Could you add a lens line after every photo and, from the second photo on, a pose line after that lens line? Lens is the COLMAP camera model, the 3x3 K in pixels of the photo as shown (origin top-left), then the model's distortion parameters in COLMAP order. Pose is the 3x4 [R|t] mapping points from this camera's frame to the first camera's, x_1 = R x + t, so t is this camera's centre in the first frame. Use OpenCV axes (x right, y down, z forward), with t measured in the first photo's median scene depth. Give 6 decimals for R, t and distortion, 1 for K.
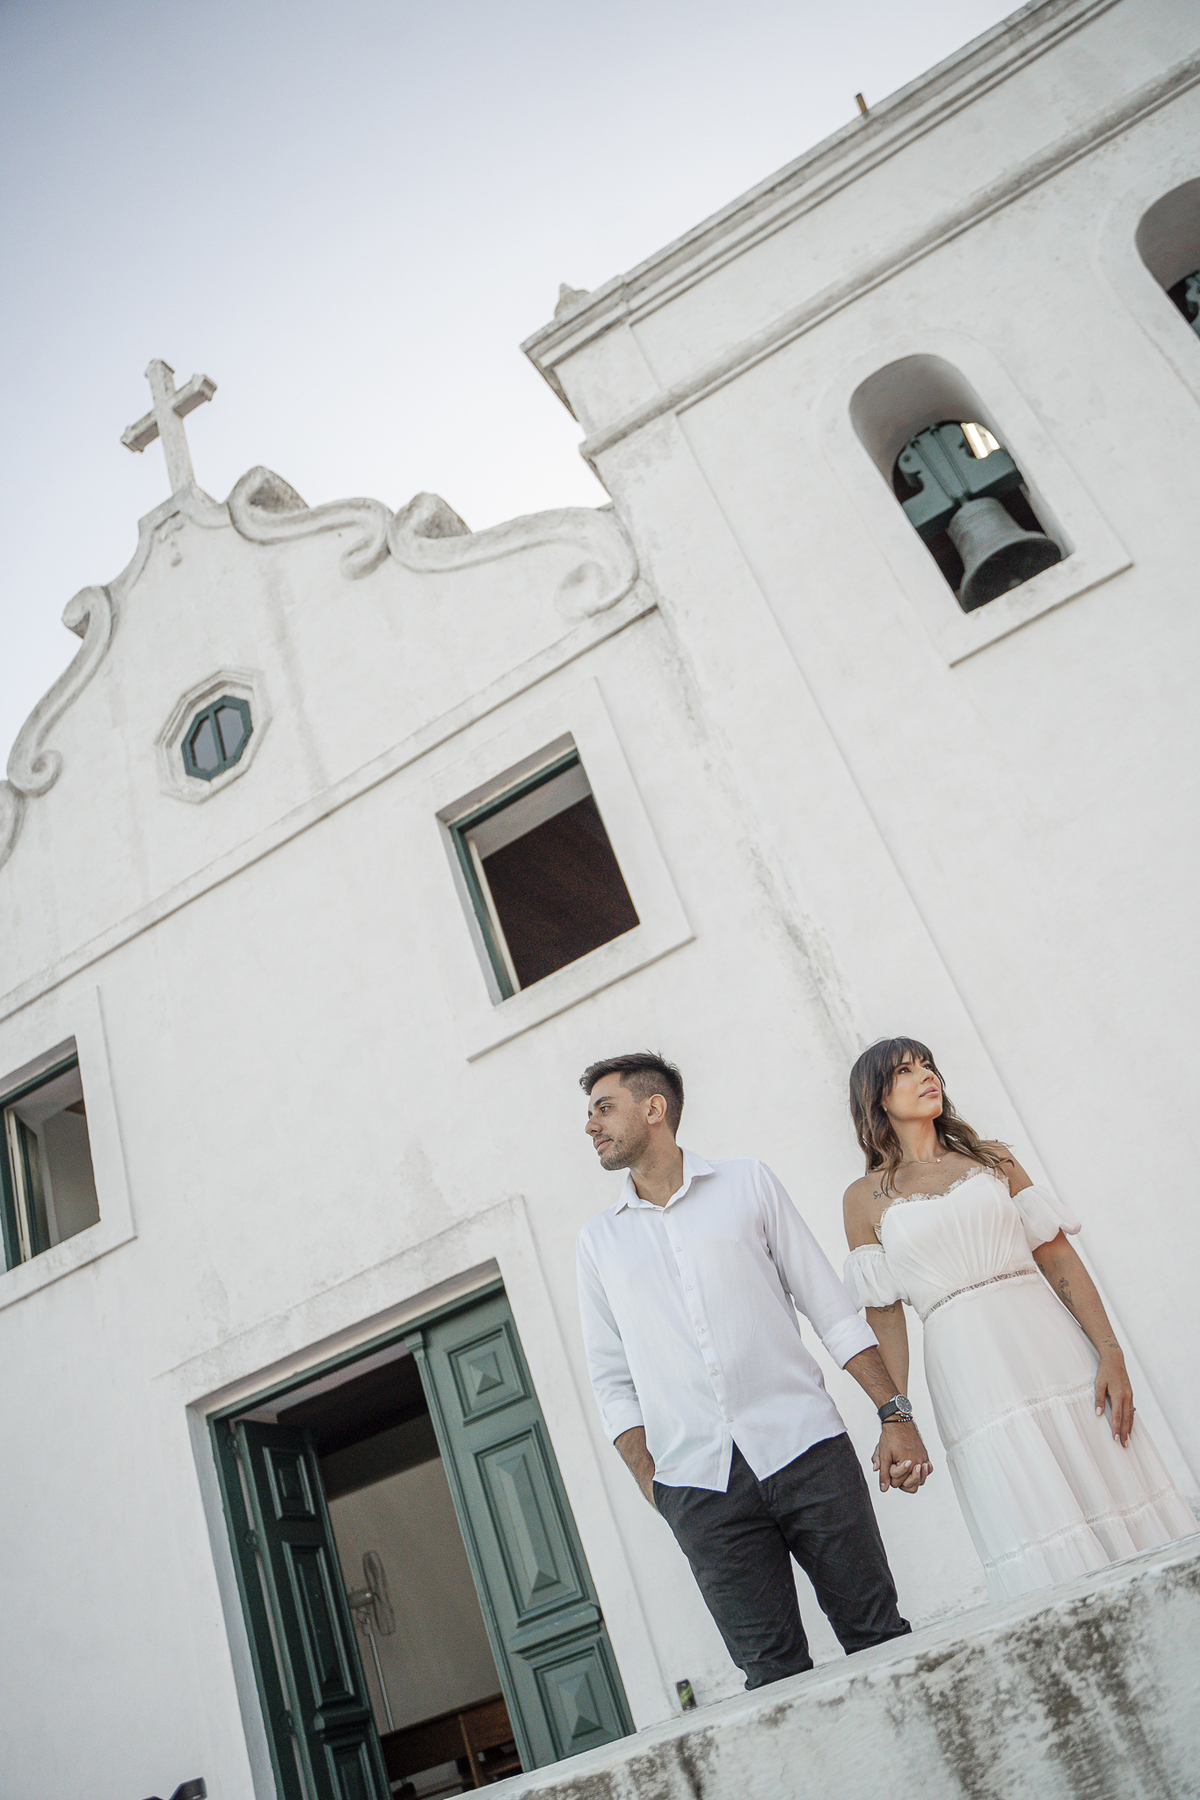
lens RADIAL K [[1434.3, 0, 600.0], [0, 1434.3, 900.0], [0, 0, 1]] dist [-0.112908, 0.067593]
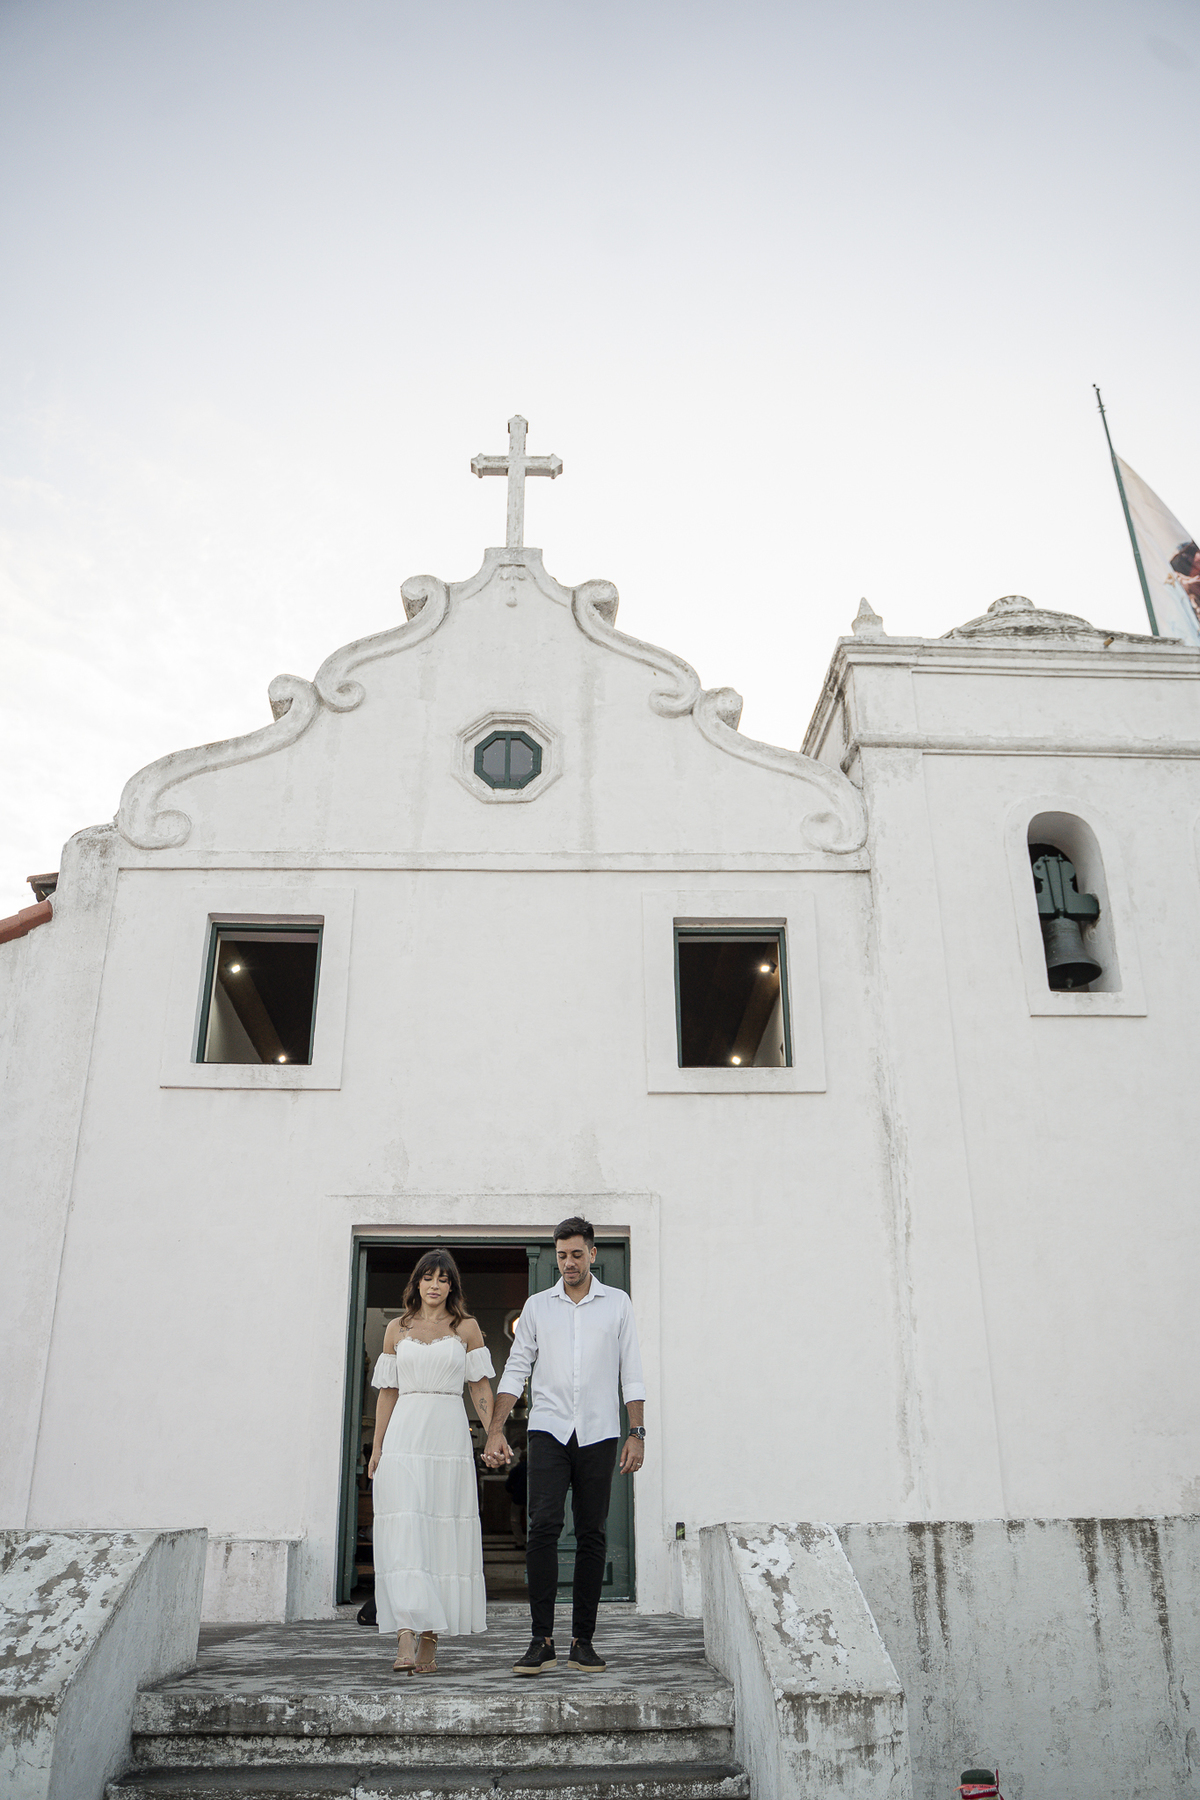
lens RADIAL K [[1452.8, 0, 600.6], [0, 1452.8, 860.5], [0, 0, 1]] dist [-0.123957, 0.000204]
pose [[0.824897, 0.480698, 0.297446, -0.615466], [-0.475264, 0.874648, -0.095472, 0.061258], [-0.306054, -0.062610, 0.949953, -0.343600]]
